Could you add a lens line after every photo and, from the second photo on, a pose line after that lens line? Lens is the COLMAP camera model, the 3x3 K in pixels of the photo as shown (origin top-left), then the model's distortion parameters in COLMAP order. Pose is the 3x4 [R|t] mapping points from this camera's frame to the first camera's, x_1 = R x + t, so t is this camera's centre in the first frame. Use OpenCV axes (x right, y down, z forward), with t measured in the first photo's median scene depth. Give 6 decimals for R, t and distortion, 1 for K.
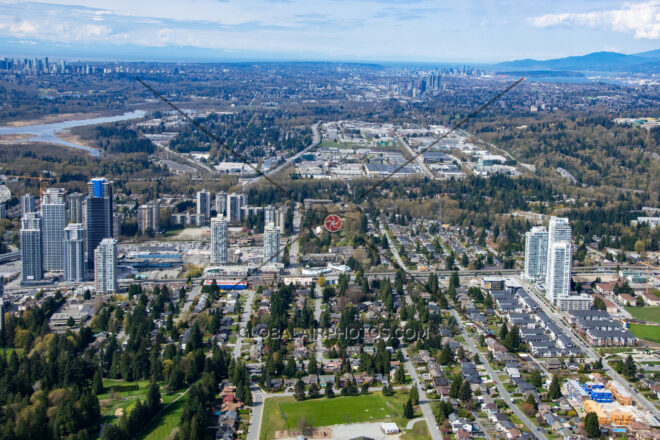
lens RADIAL K [[859.9, 0, 393.1], [0, 859.9, 210.3], [0, 0, 1]] dist [0.111356, 0.085243]
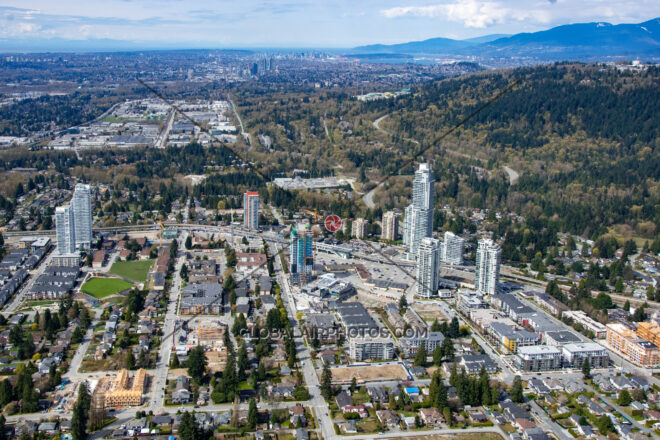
lens RADIAL K [[692.3, 0, 293.8], [0, 692.3, 218.0], [0, 0, 1]] dist [-0.032851, 0.119829]
pose [[0.999313, -0.023980, 0.028241, 0.136431], [0.021906, 0.997194, 0.071582, -0.002335], [-0.029878, -0.070914, 0.997035, 0.020107]]
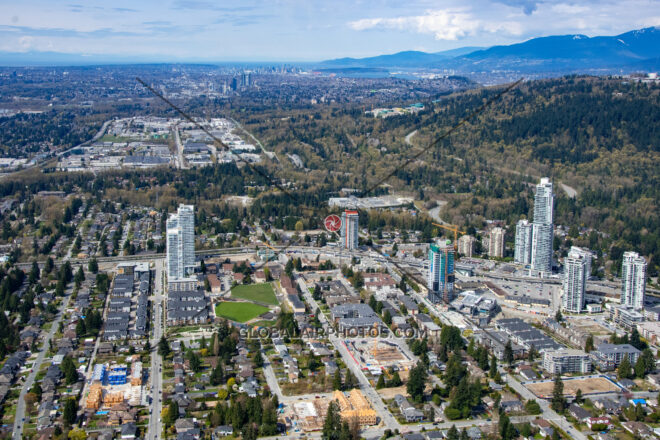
lens RADIAL K [[744.4, 0, 315.8], [0, 744.4, 208.0], [0, 0, 1]] dist [-0.014908, 0.228167]
pose [[0.993747, -0.039763, 0.104333, 0.078731], [0.037192, 0.998957, 0.026479, -0.002420], [-0.105277, -0.022433, 0.994190, 0.012861]]
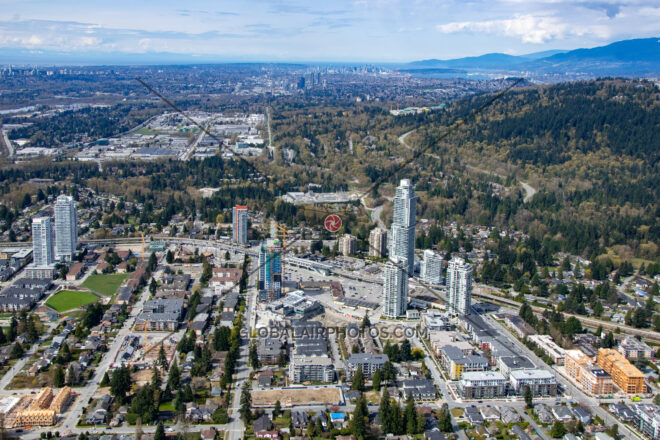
lens RADIAL K [[692.4, 0, 322.2], [0, 692.4, 220.2], [0, 0, 1]] dist [-0.042076, 0.183977]
pose [[0.999934, -0.008682, -0.007558, 0.164762], [0.009081, 0.998478, 0.054403, -0.002272], [0.007074, -0.054468, 0.998490, 0.025072]]
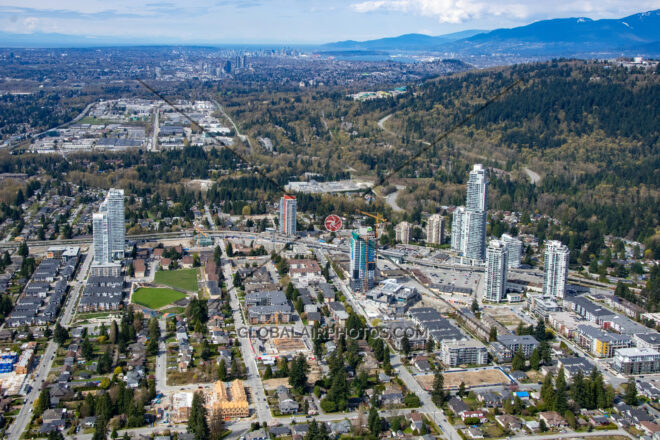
lens RADIAL K [[736.8, 0, 305.8], [0, 736.8, 219.0], [0, 0, 1]] dist [-0.006855, 0.186407]
pose [[0.995520, -0.036078, 0.087392, 0.106175], [0.030482, 0.997449, 0.064540, -0.002459], [-0.089498, -0.061587, 0.994081, 0.016464]]
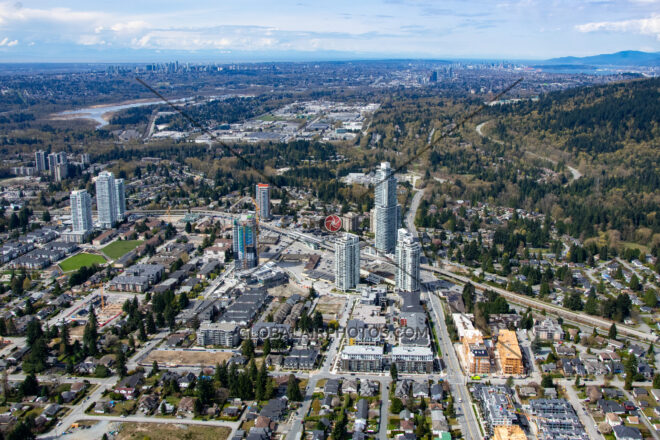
lens RADIAL K [[615.7, 0, 387.9], [0, 615.7, 200.0], [0, 0, 1]] dist [-0.066533, 0.030300]
pose [[0.990944, 0.017219, -0.133164, 0.227354], [-0.009830, 0.998385, 0.055951, -0.001880], [0.133912, -0.054136, 0.989513, 0.039092]]
